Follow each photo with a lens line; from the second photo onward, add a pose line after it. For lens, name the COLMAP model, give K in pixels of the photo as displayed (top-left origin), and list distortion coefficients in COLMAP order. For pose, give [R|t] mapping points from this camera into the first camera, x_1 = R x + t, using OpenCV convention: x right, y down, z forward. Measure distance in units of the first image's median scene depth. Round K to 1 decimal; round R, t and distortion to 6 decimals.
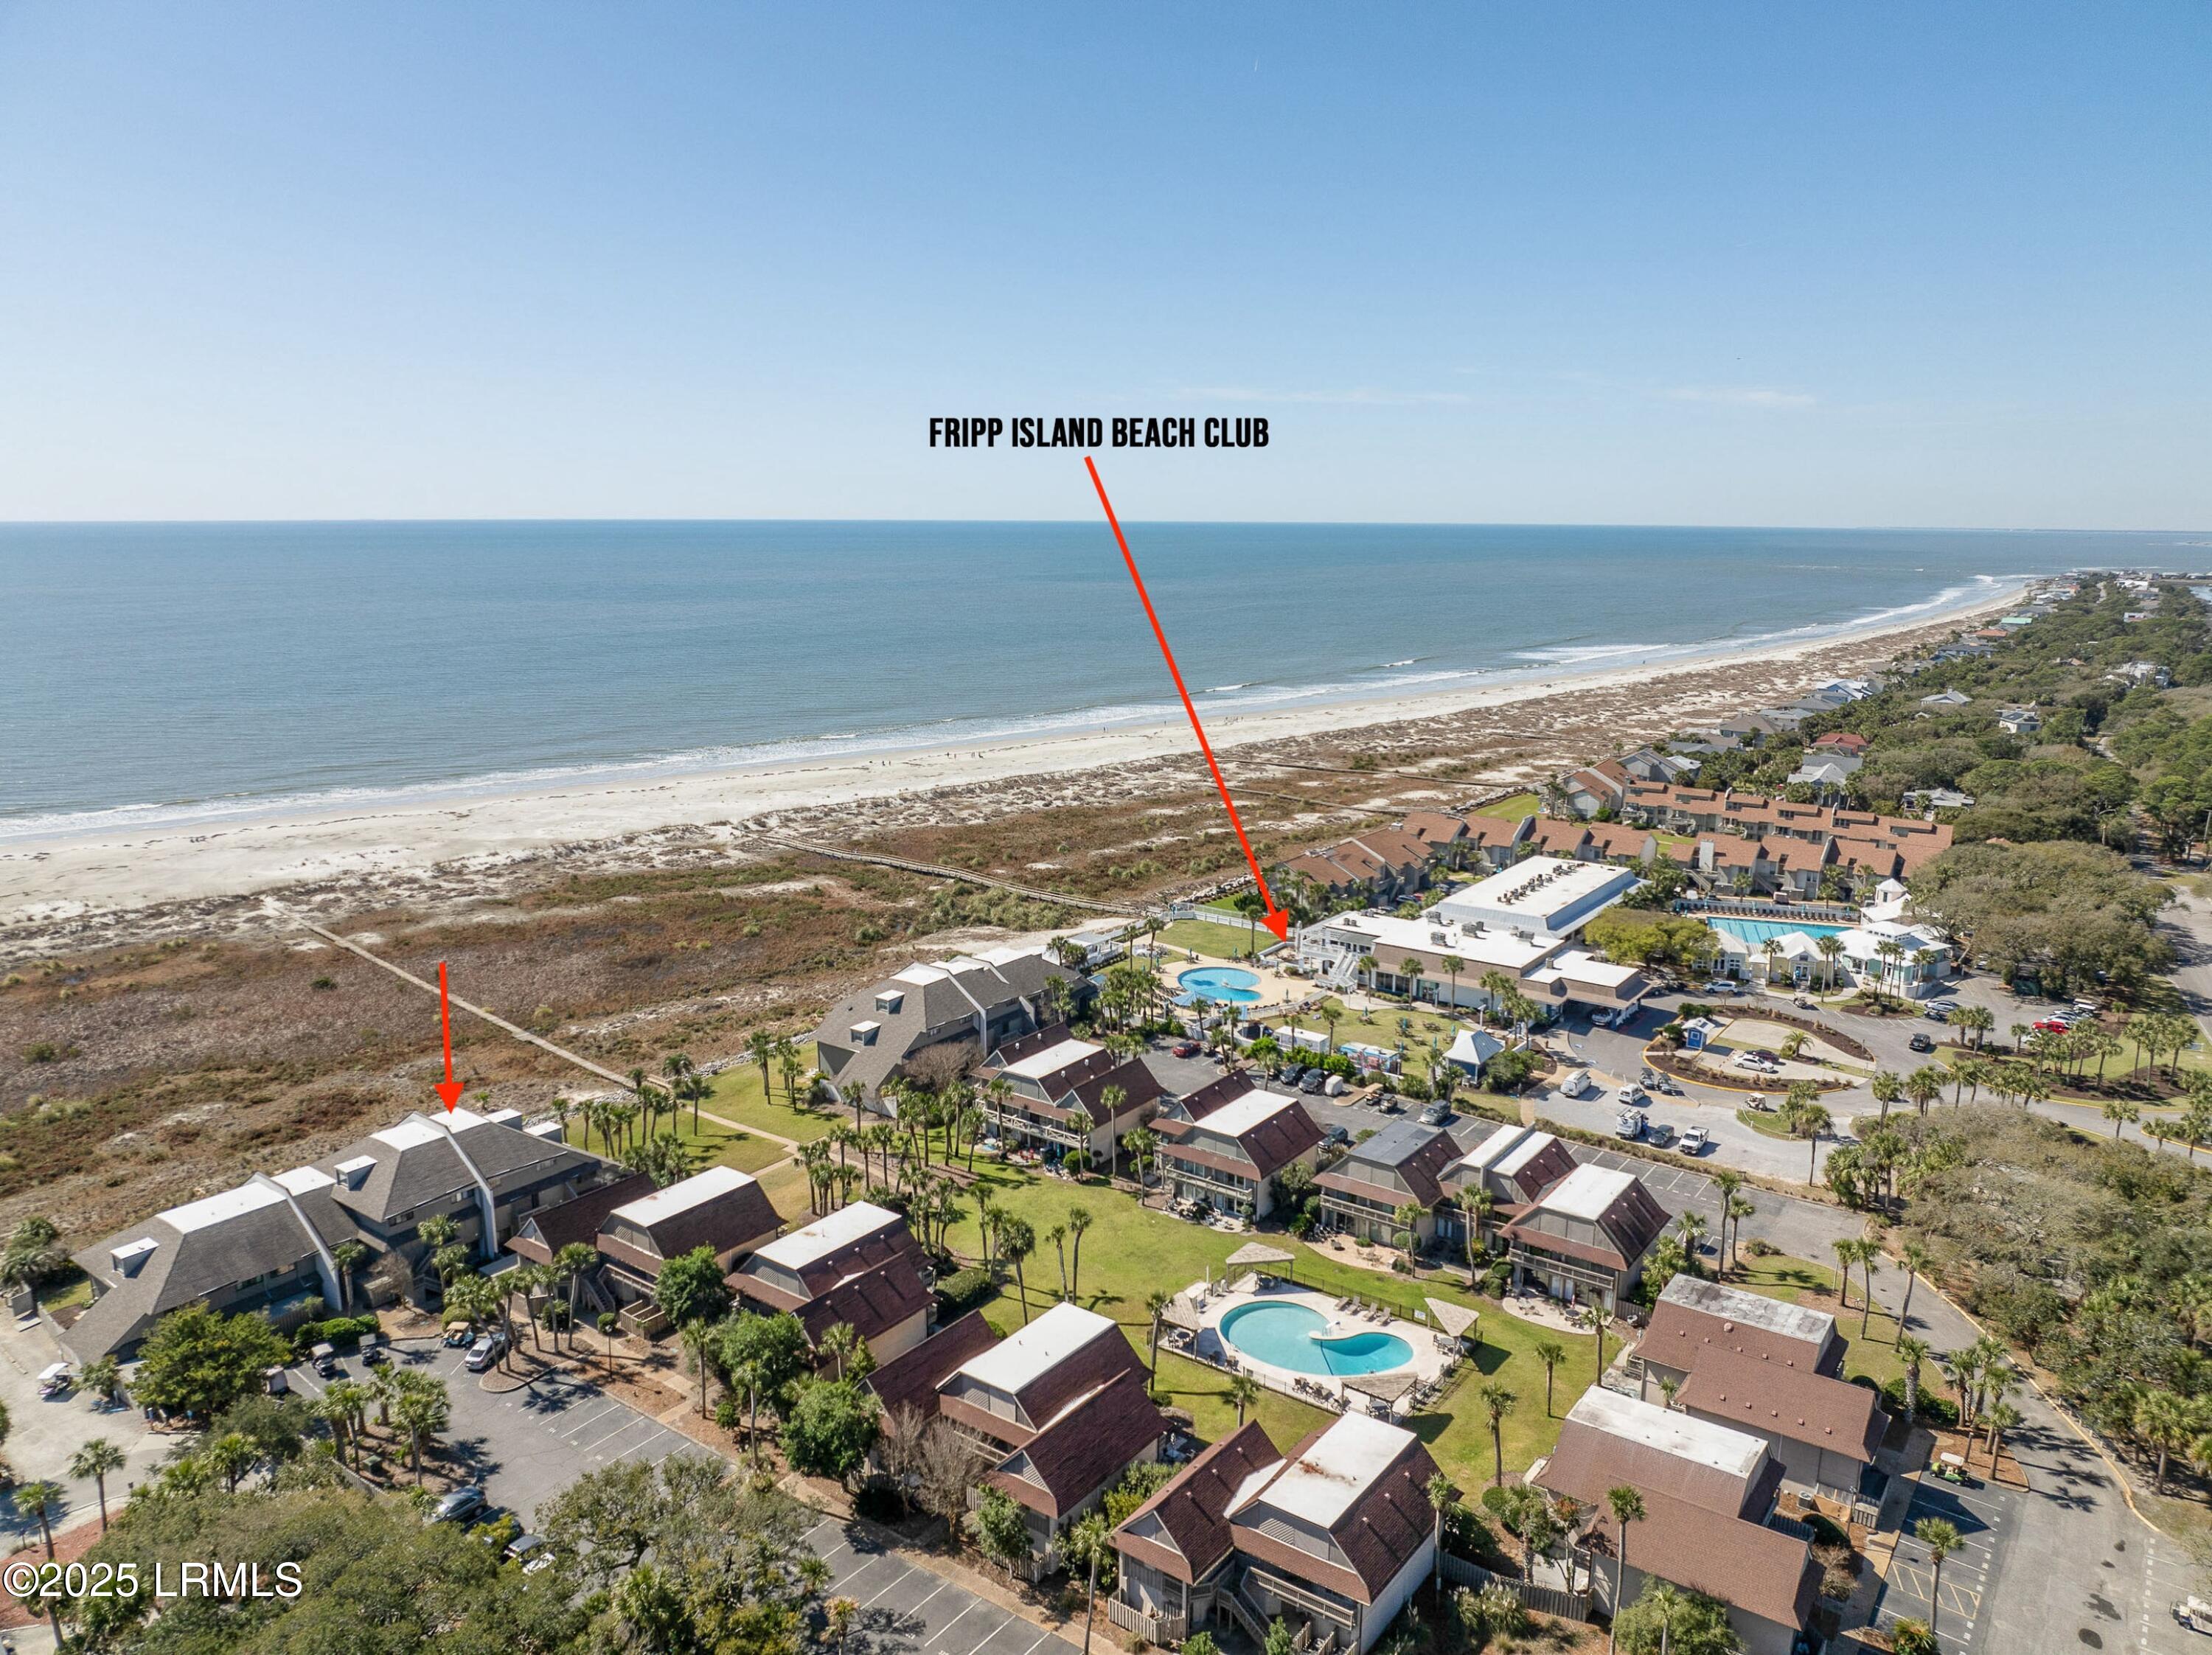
lens RADIAL K [[1547.6, 0, 1111.4], [0, 1547.6, 821.7], [0, 0, 1]] dist [-0.047346, 0.016254]
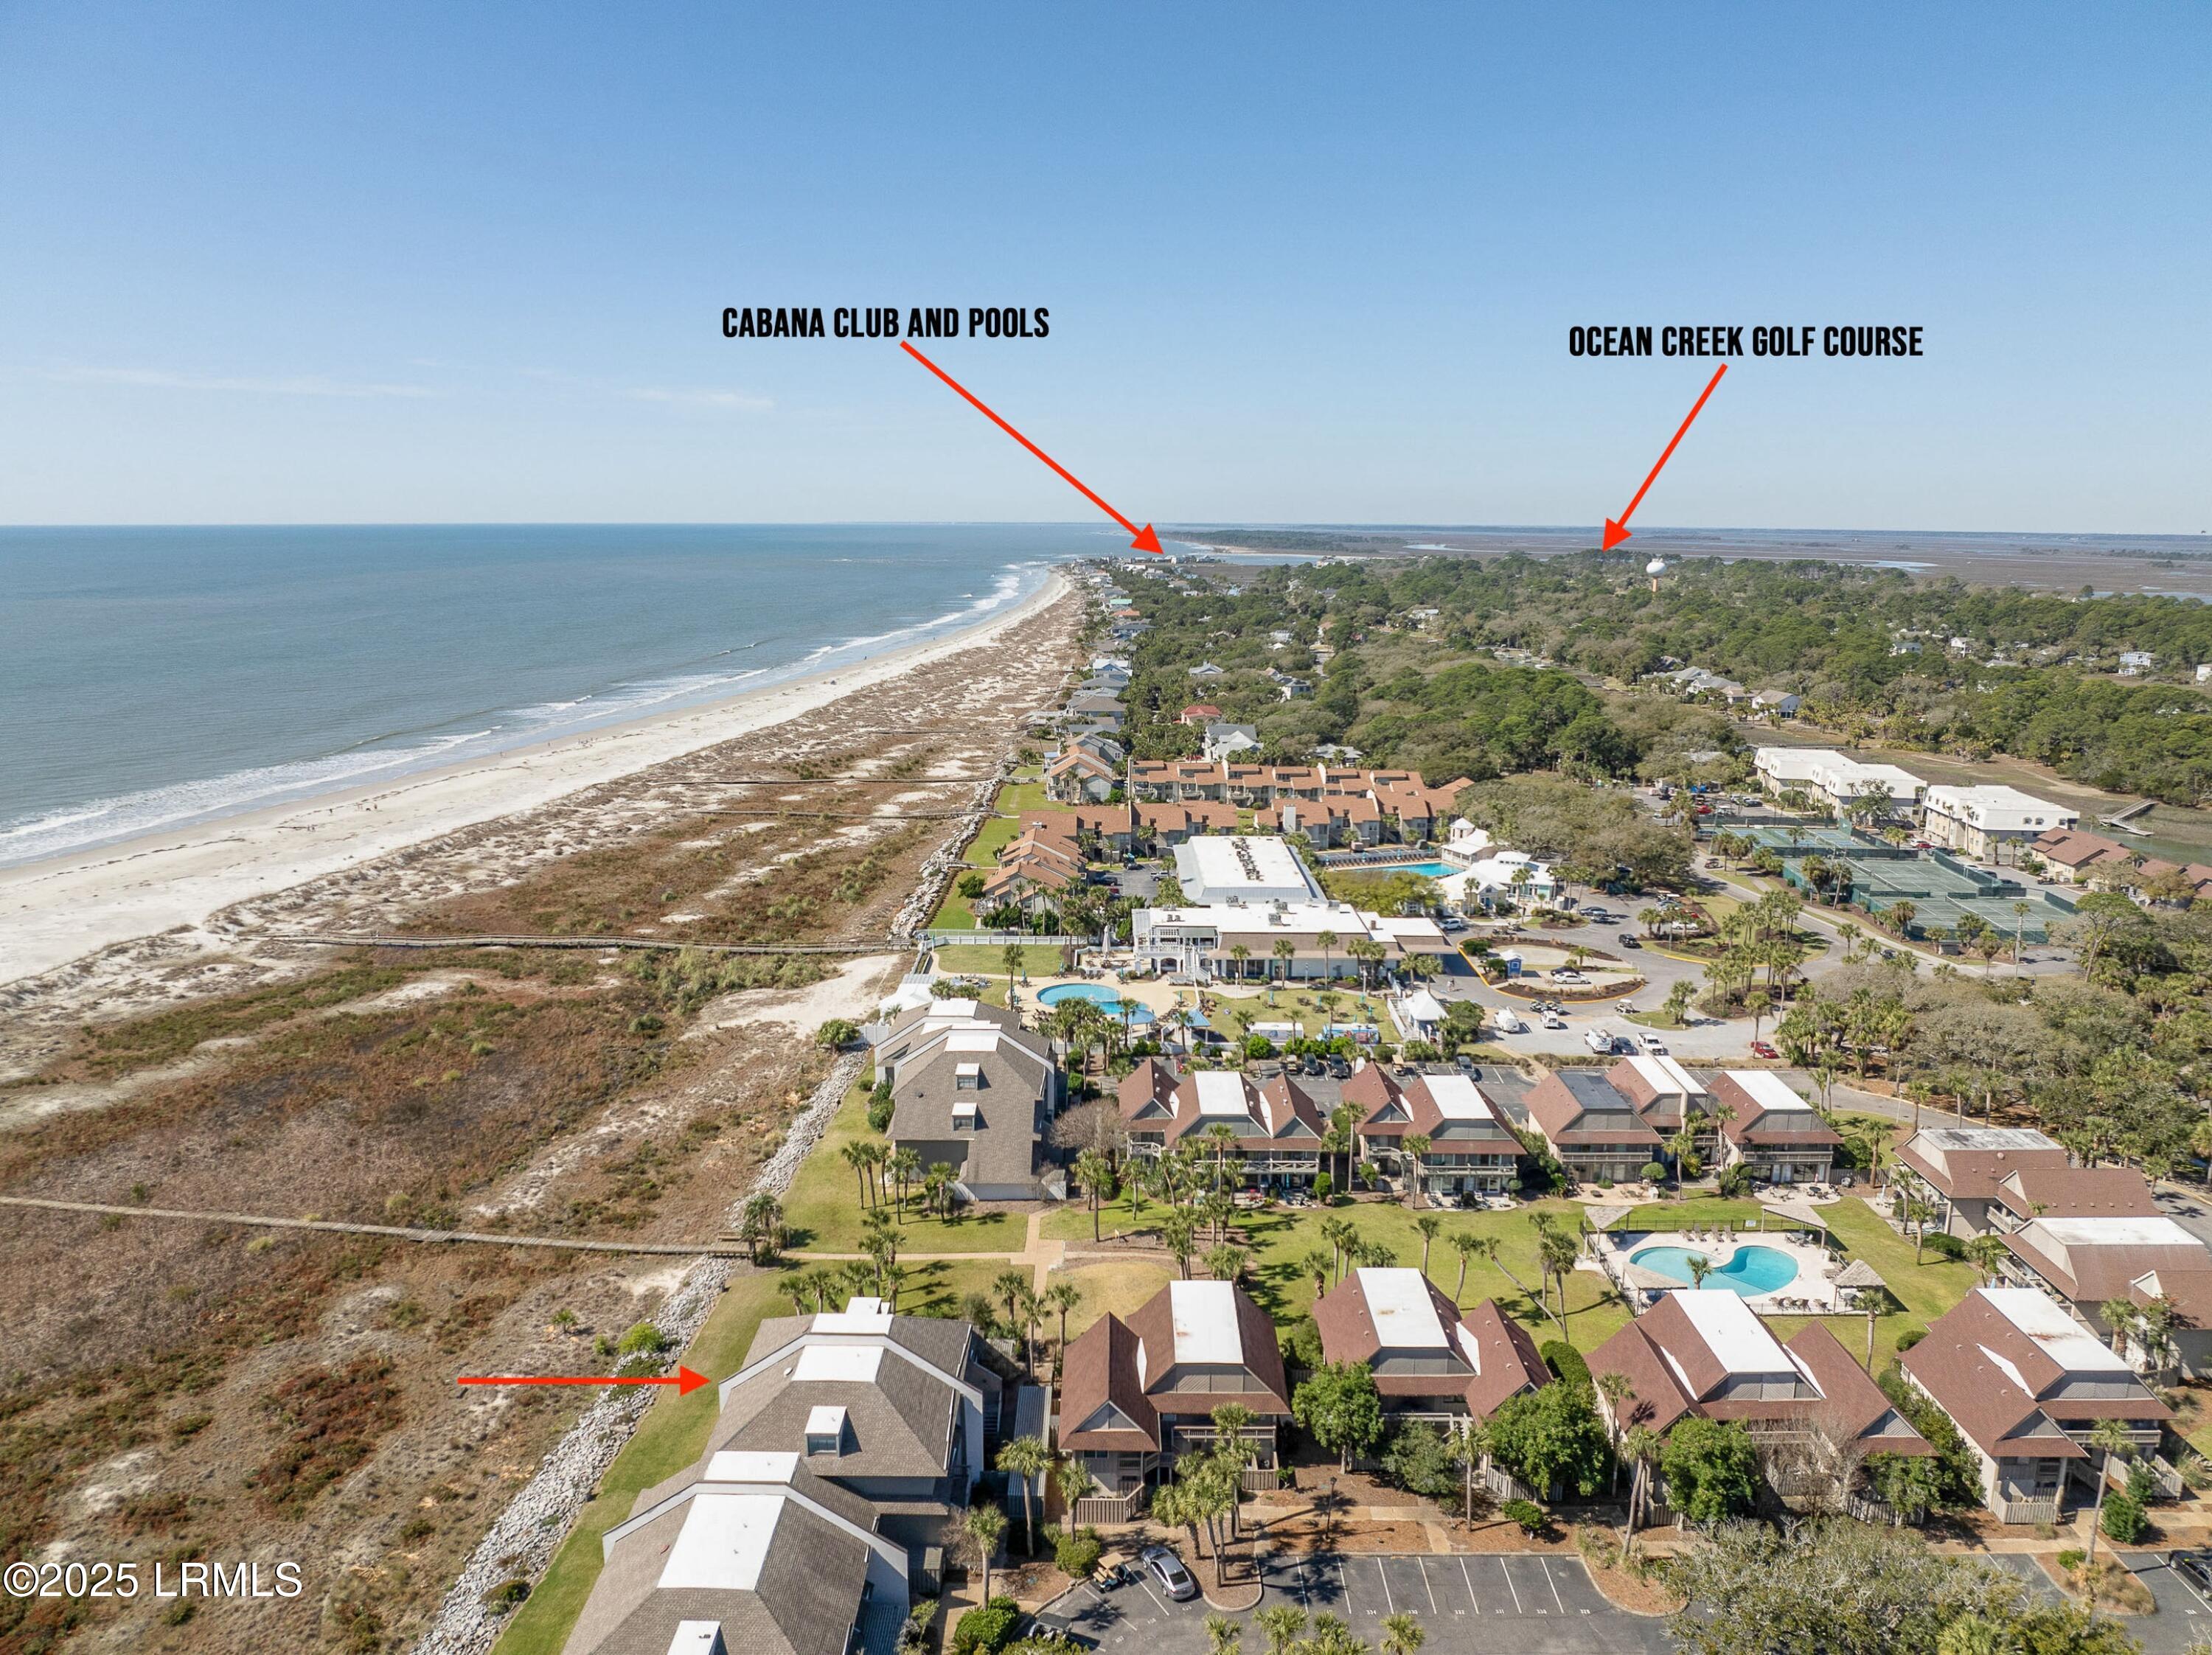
lens RADIAL K [[1547.6, 0, 1114.7], [0, 1547.6, 833.5], [0, 0, 1]] dist [-0.047346, 0.016254]
pose [[0.810499, -0.118423, 0.573643, -0.493549], [0.113667, 0.992531, 0.044298, -0.043305], [-0.574605, 0.029301, 0.817906, 0.206623]]
